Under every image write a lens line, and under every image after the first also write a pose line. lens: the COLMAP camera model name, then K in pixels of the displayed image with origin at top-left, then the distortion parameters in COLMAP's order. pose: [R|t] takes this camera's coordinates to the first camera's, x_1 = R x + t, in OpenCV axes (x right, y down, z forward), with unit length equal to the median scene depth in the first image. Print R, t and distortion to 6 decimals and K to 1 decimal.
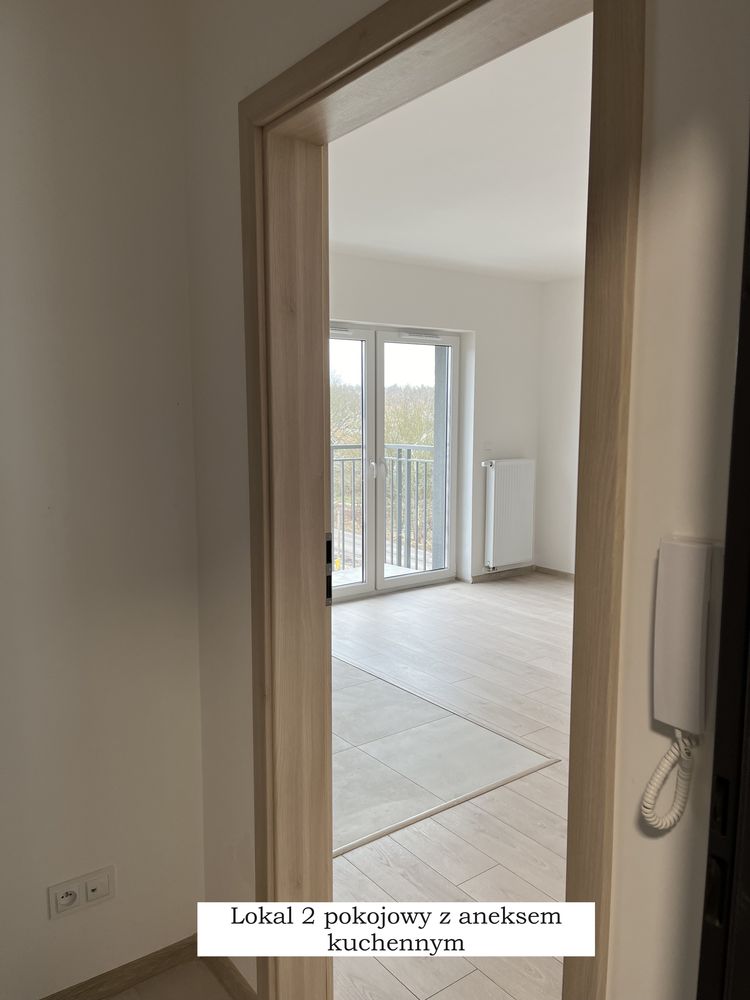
lens RADIAL K [[766.1, 0, 375.0], [0, 766.1, 500.0], [0, 0, 1]] dist [0.118047, -0.000375]
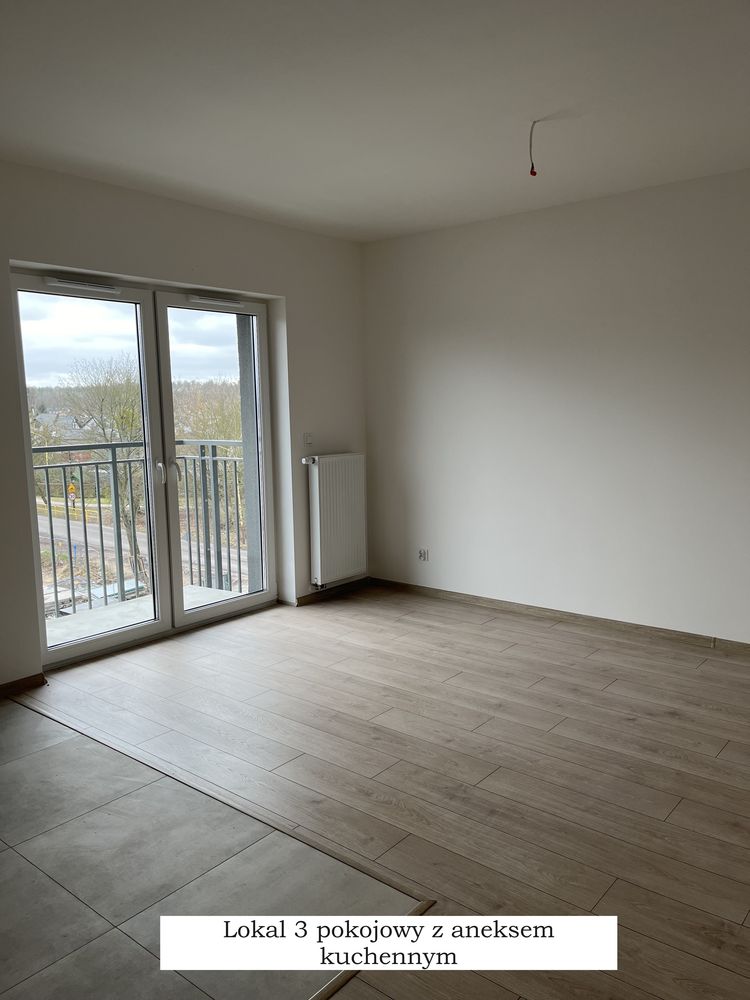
lens RADIAL K [[766.1, 0, 375.0], [0, 766.1, 500.0], [0, 0, 1]] dist [0.118047, -0.000375]
pose [[0.972676, -0.047963, 0.227158, 0.027620], [0.046675, 0.998849, 0.011044, -0.010848], [-0.227426, -0.000139, 0.973795, 0.191781]]
